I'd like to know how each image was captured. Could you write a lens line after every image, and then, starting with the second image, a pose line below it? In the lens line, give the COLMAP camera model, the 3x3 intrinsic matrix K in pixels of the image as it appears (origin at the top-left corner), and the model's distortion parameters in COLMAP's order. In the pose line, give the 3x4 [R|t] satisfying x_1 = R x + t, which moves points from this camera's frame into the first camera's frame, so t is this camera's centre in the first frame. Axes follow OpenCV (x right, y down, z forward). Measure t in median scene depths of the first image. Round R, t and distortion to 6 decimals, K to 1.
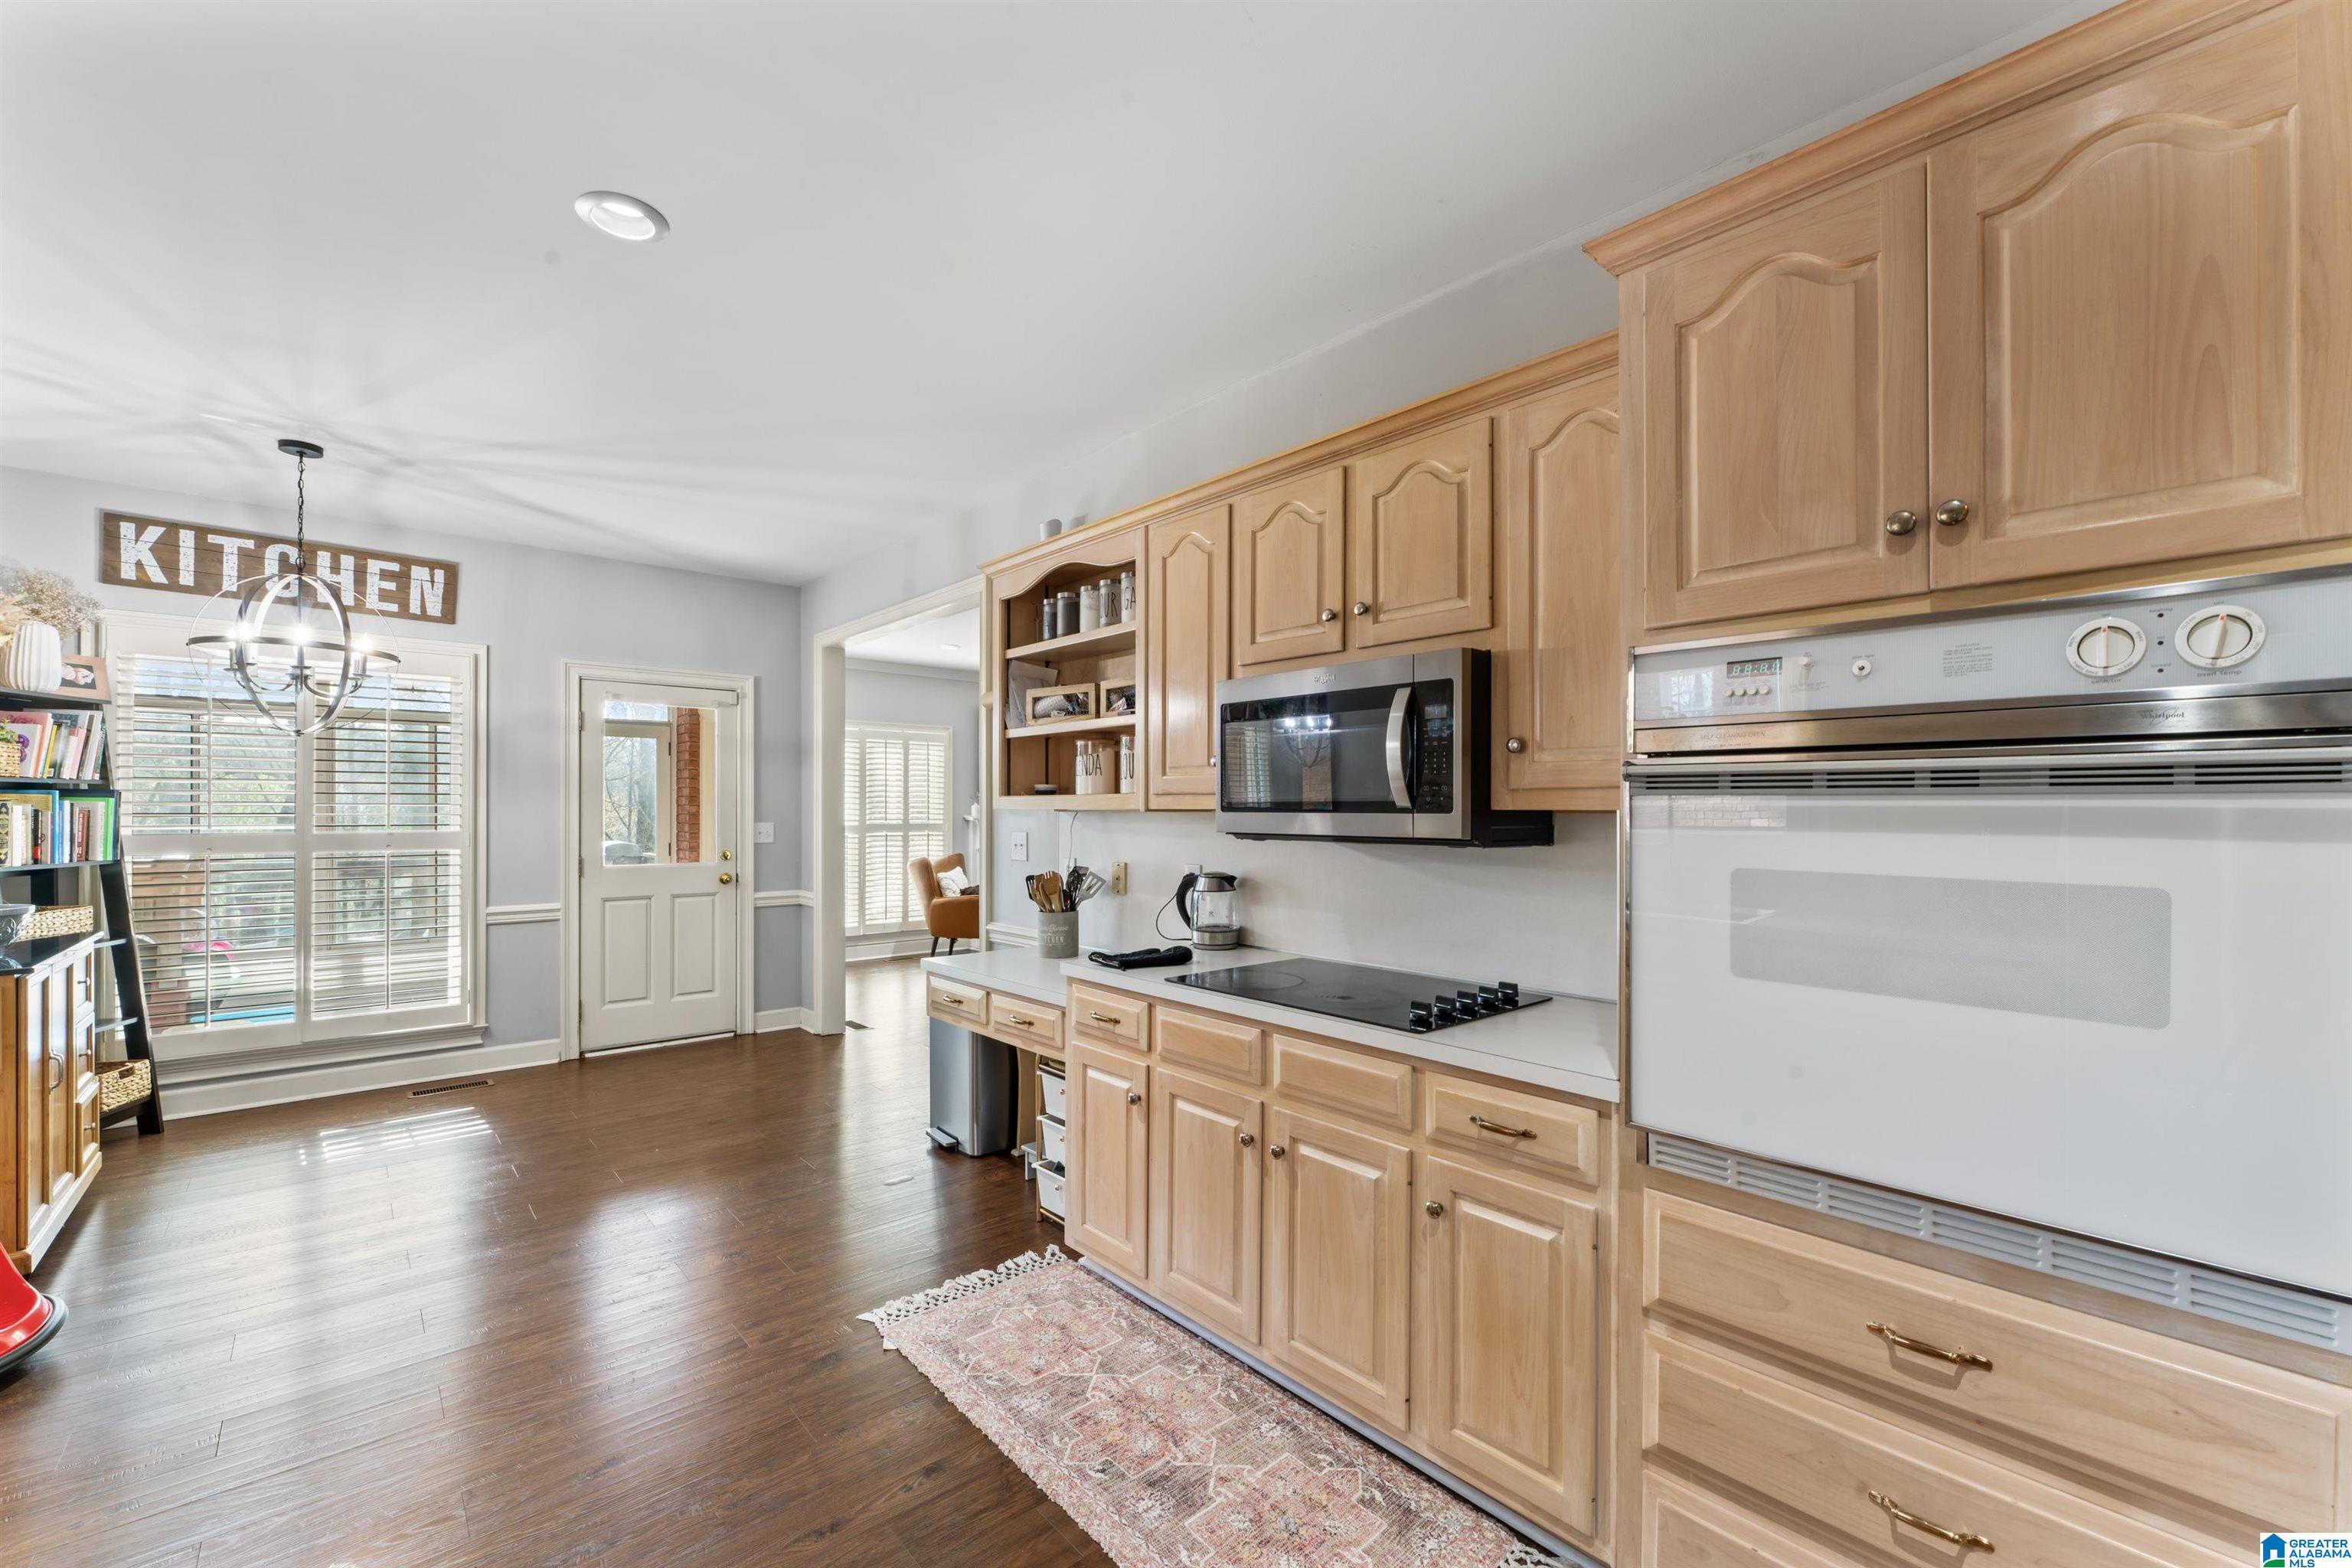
lens RADIAL K [[947.7, 0, 1177.8], [0, 947.7, 803.4], [0, 0, 1]] dist [-0.008584, -0.000023]
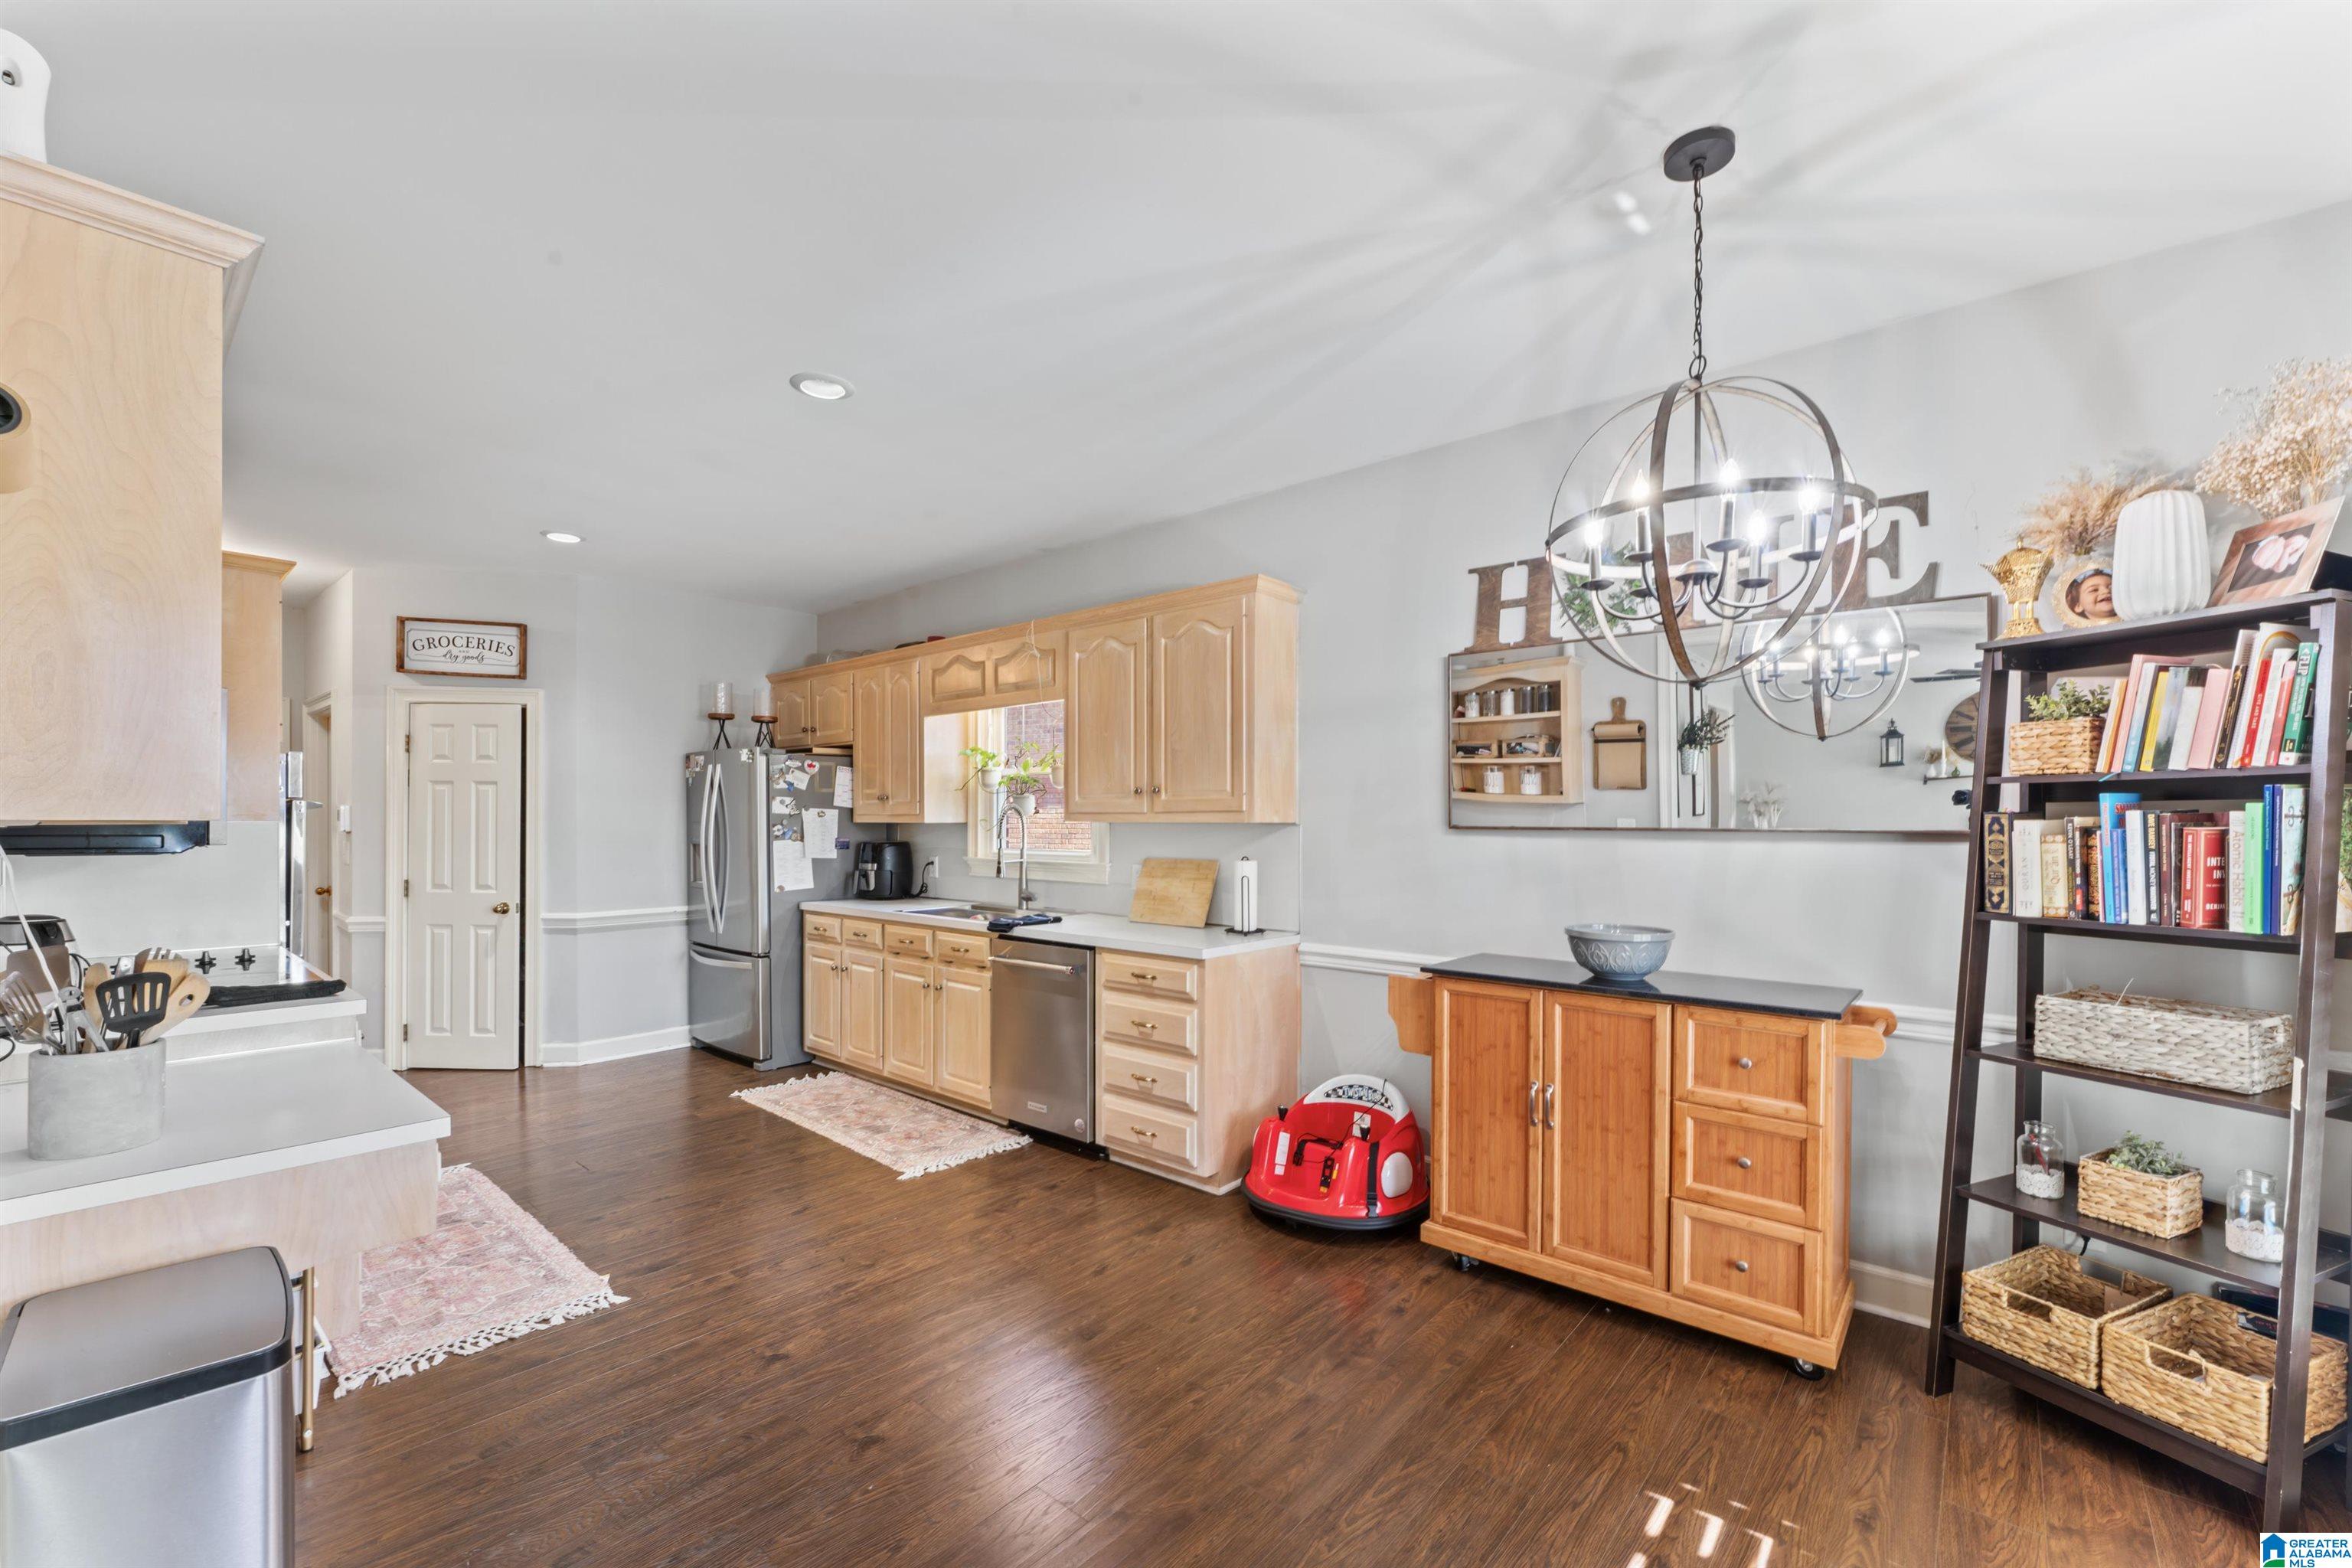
lens RADIAL K [[947.7, 0, 1188.5], [0, 947.7, 834.6], [0, 0, 1]] dist [-0.008584, -0.000023]
pose [[-0.990584, -0.004088, -0.136846, -0.652991], [-0.005011, 0.999967, 0.006406, 0.010753], [0.136815, 0.007031, -0.990572, 1.707616]]
